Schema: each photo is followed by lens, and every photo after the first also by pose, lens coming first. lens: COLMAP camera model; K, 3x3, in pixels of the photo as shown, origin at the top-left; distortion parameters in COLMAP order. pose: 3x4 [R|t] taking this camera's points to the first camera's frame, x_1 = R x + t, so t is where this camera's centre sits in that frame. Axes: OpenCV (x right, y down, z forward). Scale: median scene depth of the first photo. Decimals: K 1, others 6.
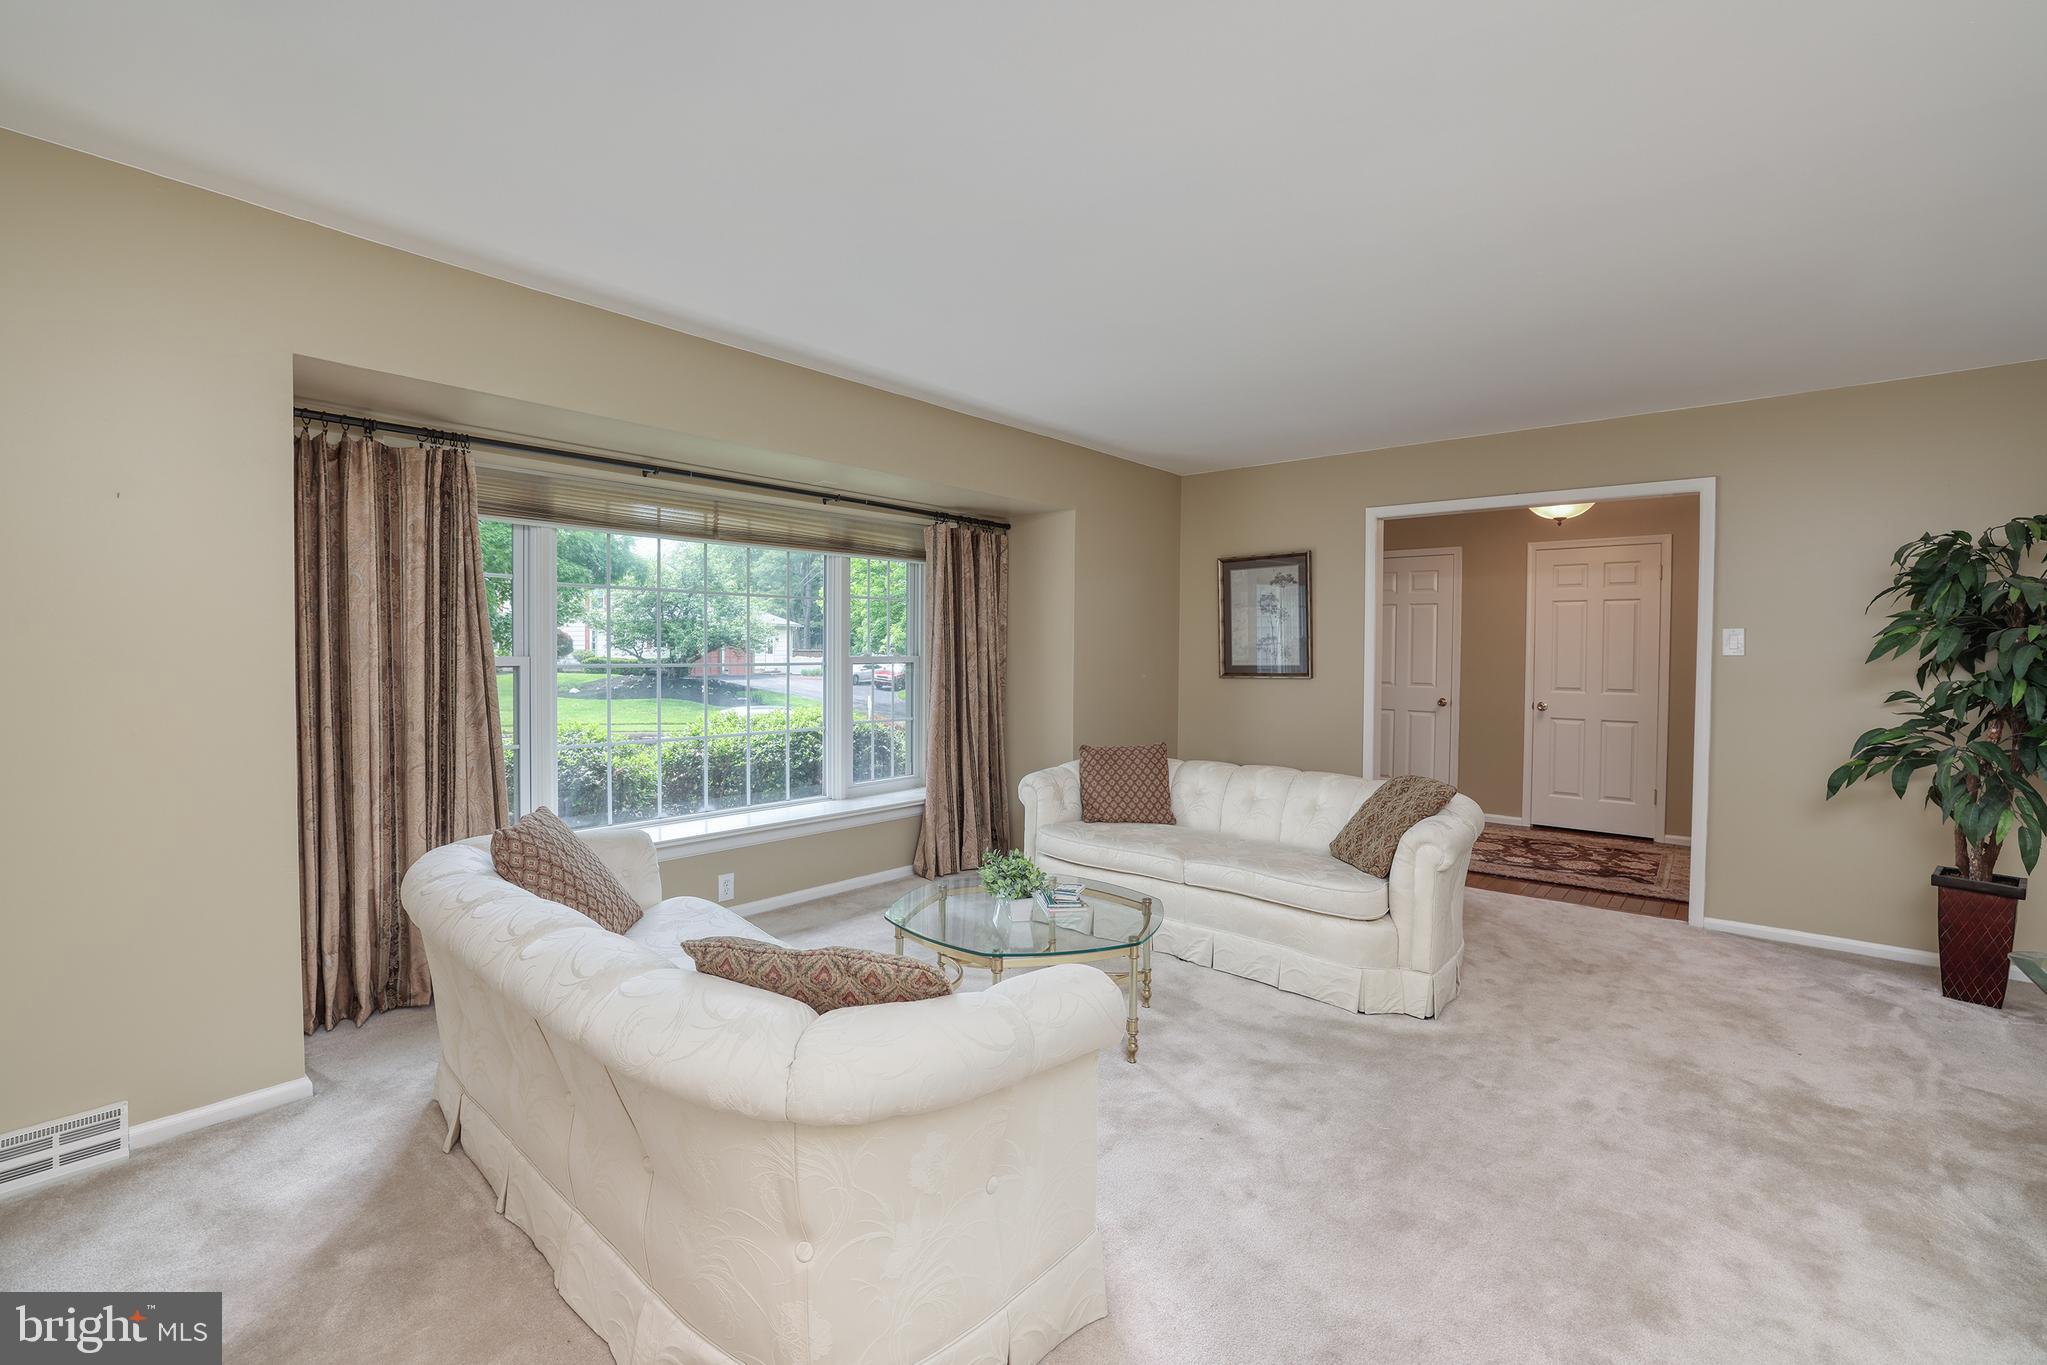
lens RADIAL K [[878.7, 0, 1026.3], [0, 878.7, 662.5], [0, 0, 1]] dist [-0.038137, 0.015080]
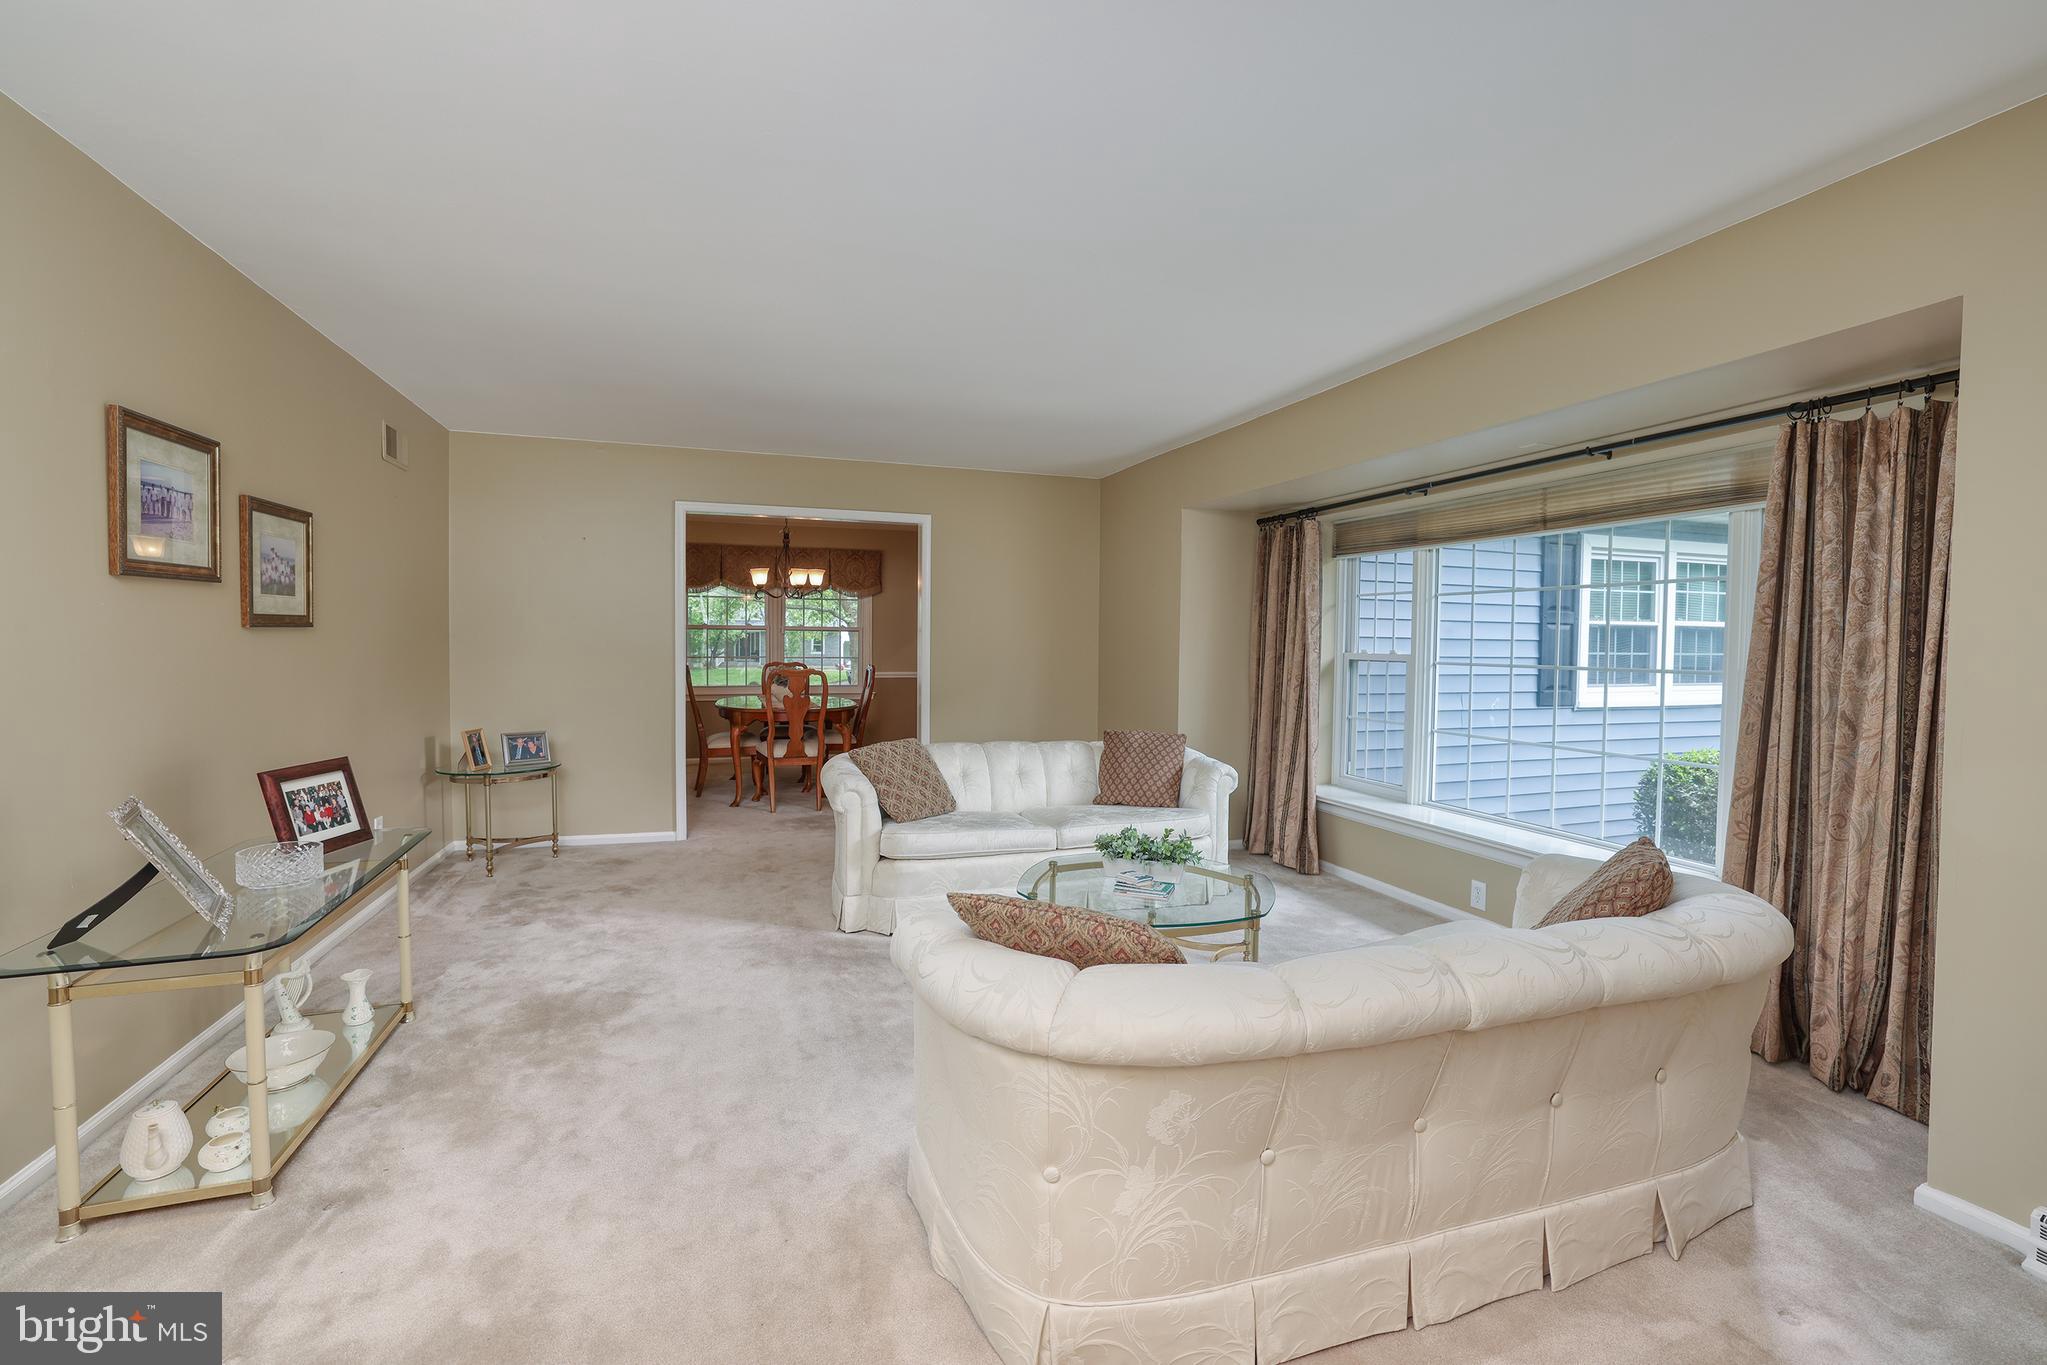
lens RADIAL K [[886.9, 0, 1033.4], [0, 886.9, 669.3], [0, 0, 1]] dist [-0.037516, 0.015192]
pose [[-0.487479, 0.010562, -0.873071, 0.609321], [-0.031858, 0.999046, 0.029874, -0.004280], [0.872554, 0.042377, -0.486677, 0.845193]]
